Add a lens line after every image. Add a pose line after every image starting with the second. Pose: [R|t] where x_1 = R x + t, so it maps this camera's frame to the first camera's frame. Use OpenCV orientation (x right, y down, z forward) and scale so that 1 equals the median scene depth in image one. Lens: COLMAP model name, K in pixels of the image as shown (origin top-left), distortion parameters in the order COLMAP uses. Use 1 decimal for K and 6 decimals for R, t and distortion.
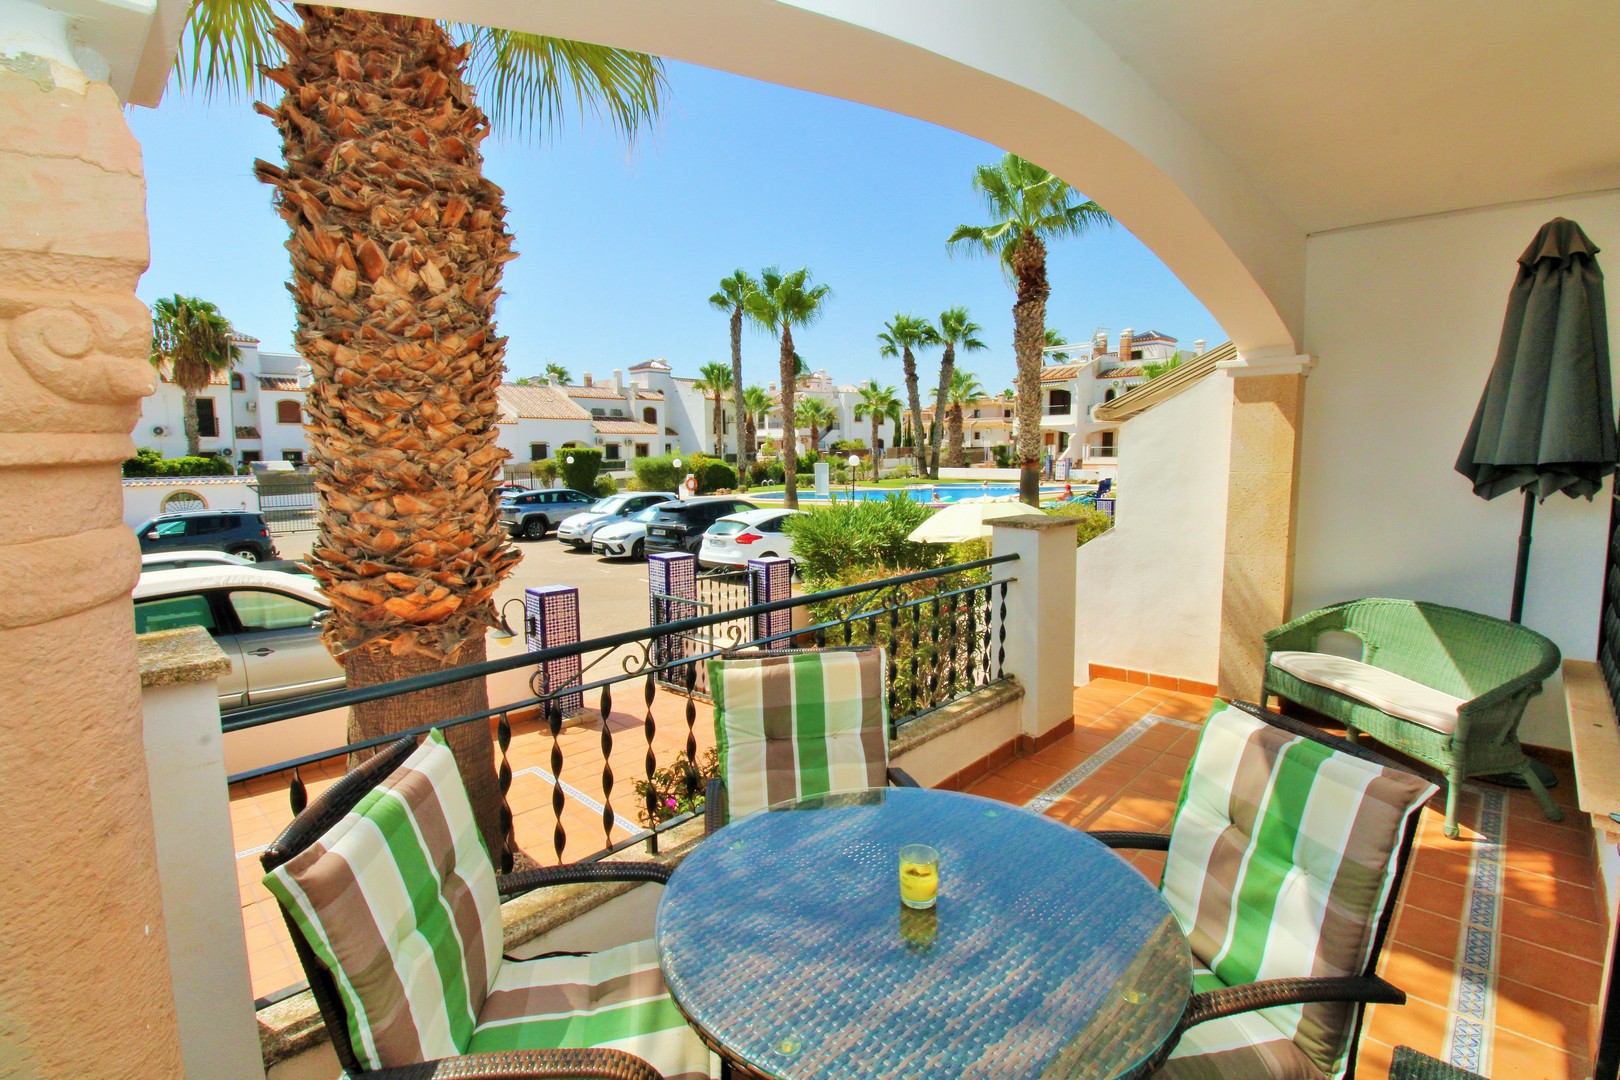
lens RADIAL K [[750.3, 0, 807.2], [0, 750.3, 537.1], [0, 0, 1]] dist [-0.006423, -0.004843]
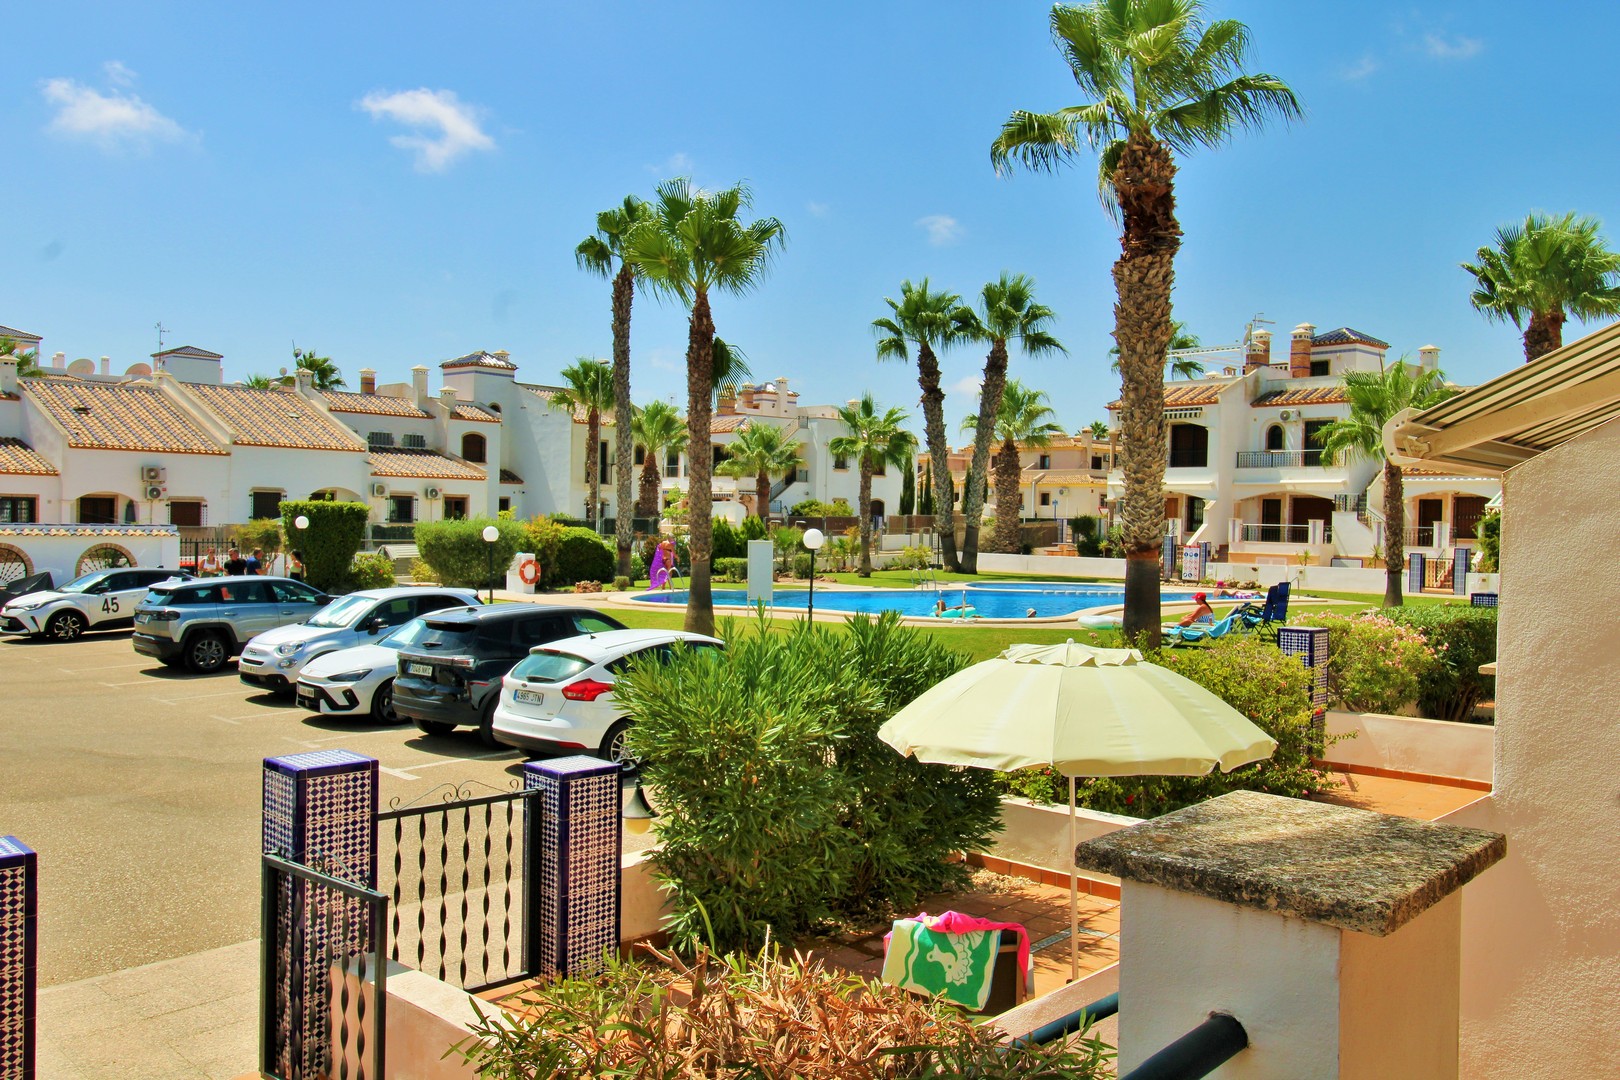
lens RADIAL K [[1289.1, 0, 797.1], [0, 1289.1, 539.5], [0, 0, 1]] dist [0.015459, 0.011059]
pose [[0.999121, 0.026942, 0.032126, 0.008866], [-0.023691, 0.994943, -0.097606, -0.005152], [-0.034593, 0.096759, 0.994707, 0.040208]]
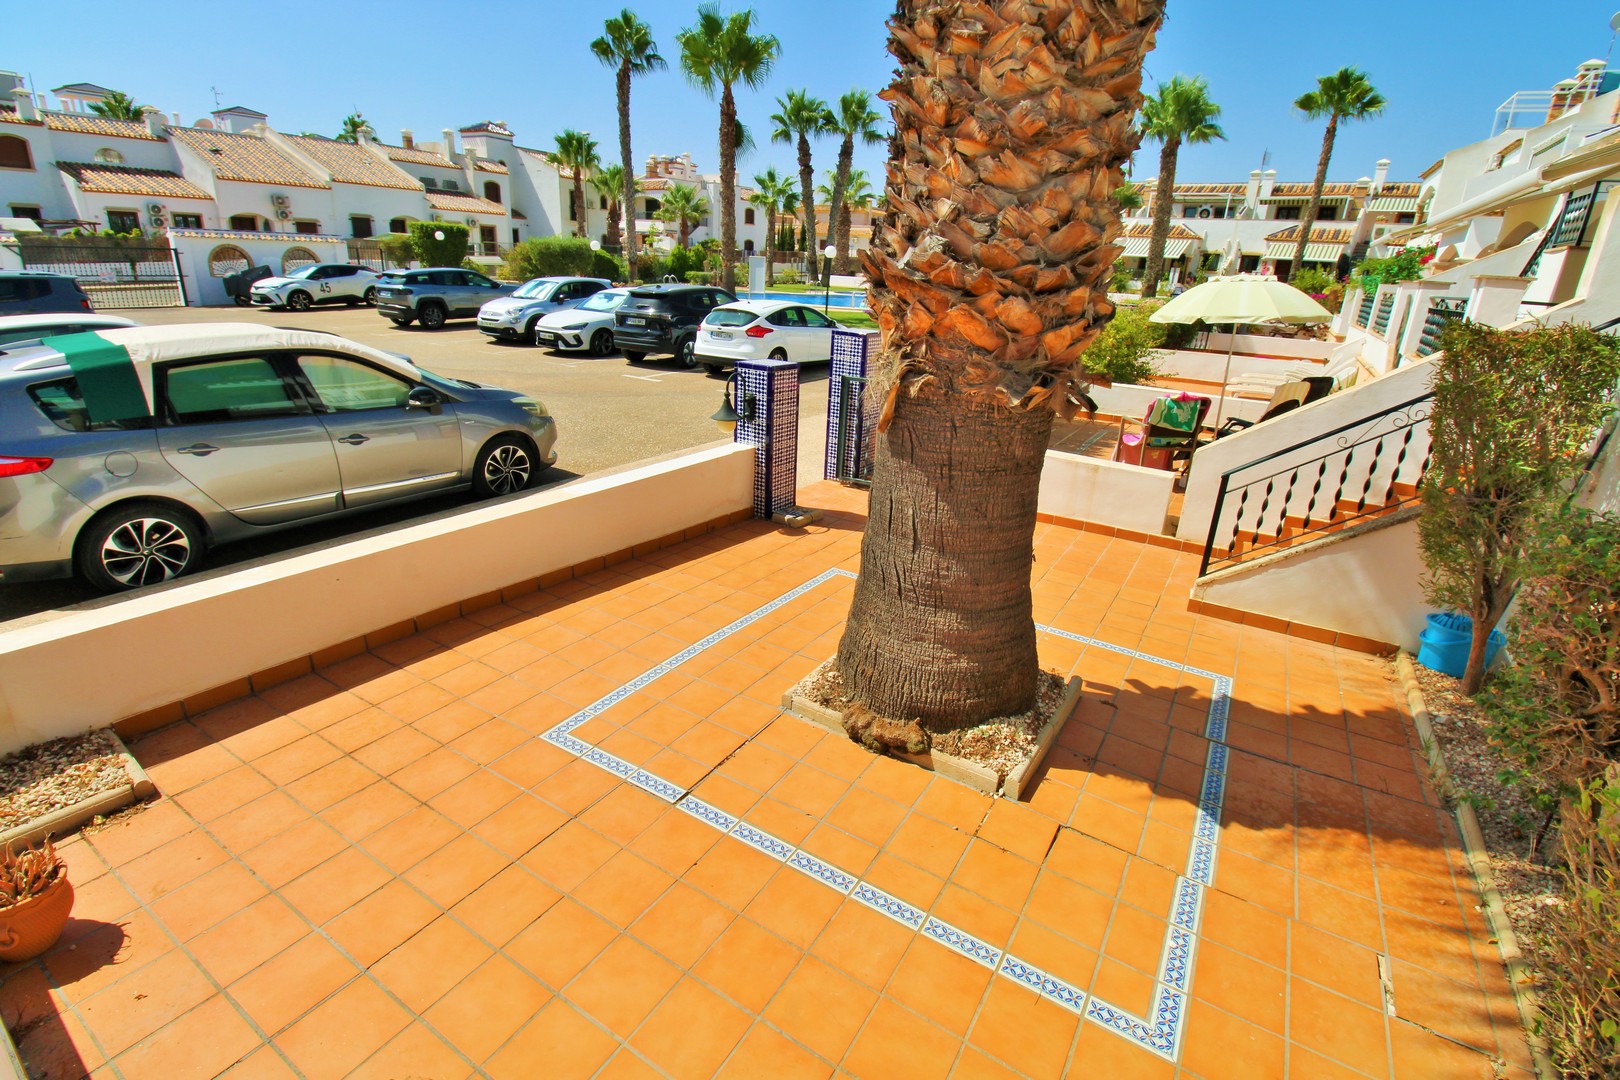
lens RADIAL K [[750.3, 0, 822.7], [0, 750.3, 535.0], [0, 0, 1]] dist [-0.006423, -0.004843]
pose [[0.974538, -0.018011, 0.223498, -0.063417], [-0.035834, 0.971446, 0.234537, 0.007780], [-0.221340, -0.236574, 0.946066, 0.022792]]
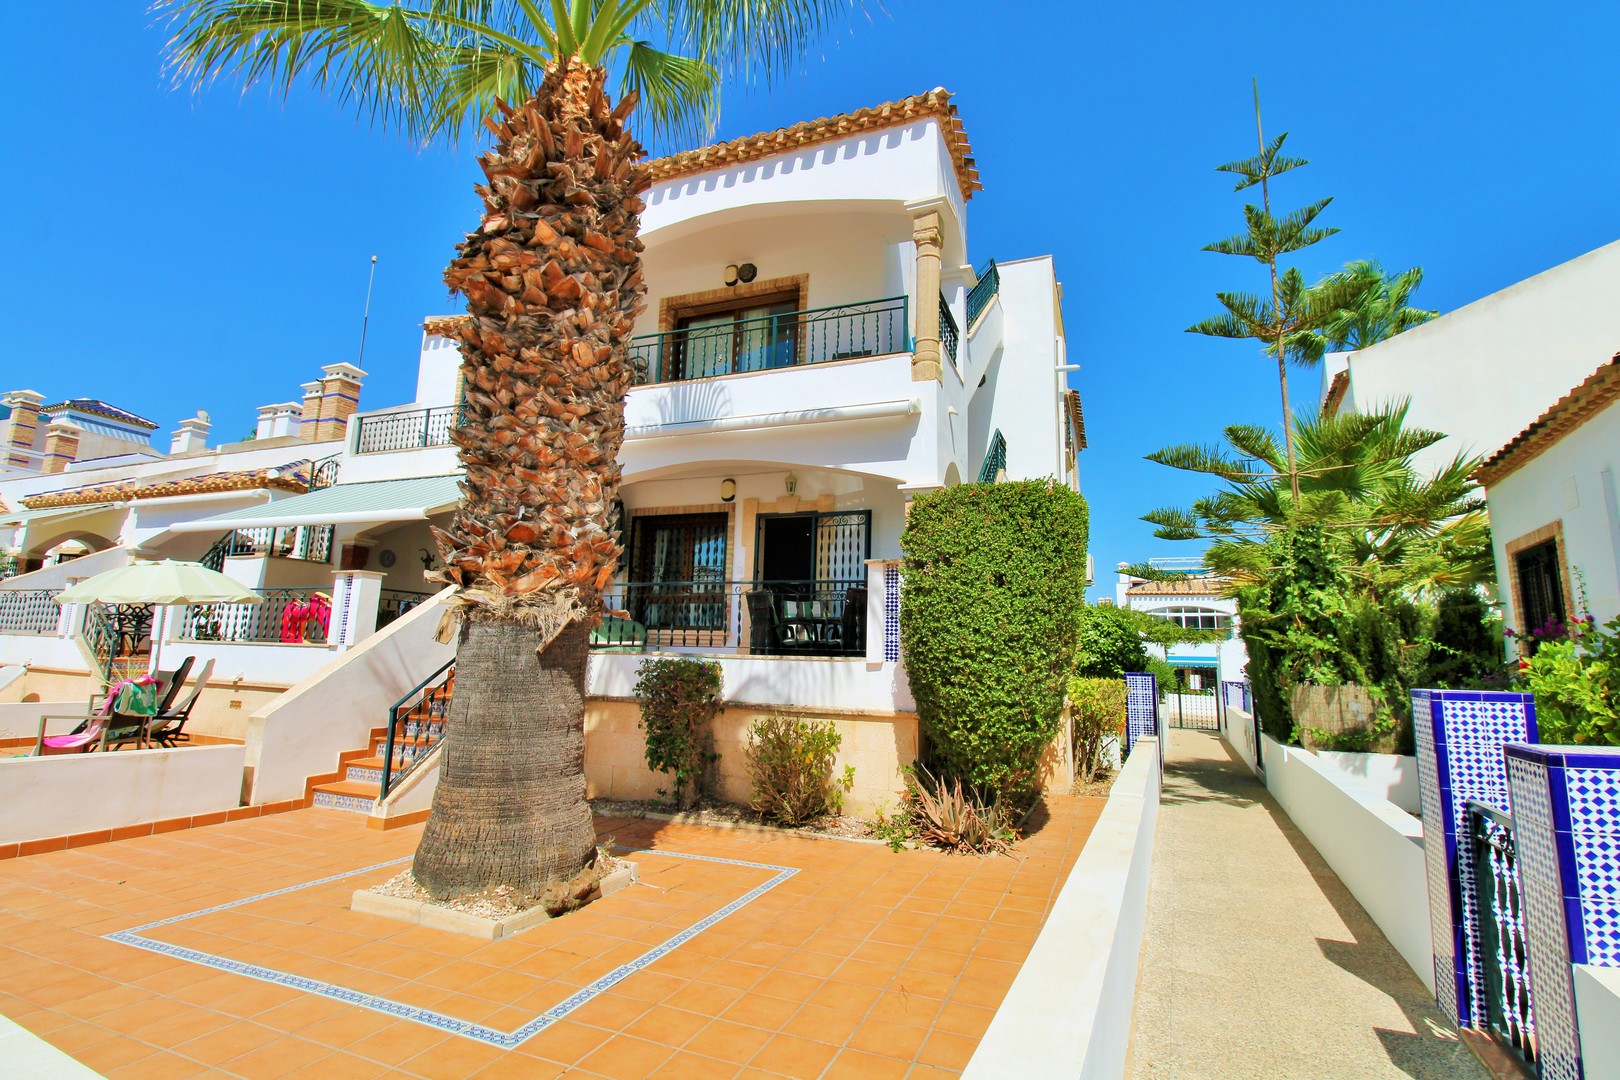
lens RADIAL K [[750.3, 0, 814.6], [0, 750.3, 536.2], [0, 0, 1]] dist [-0.006423, -0.004843]
pose [[-0.377986, 0.149357, 0.913684, -0.127824], [0.074591, 0.988606, -0.130746, 0.013214], [-0.922801, 0.018733, -0.384820, 0.079841]]
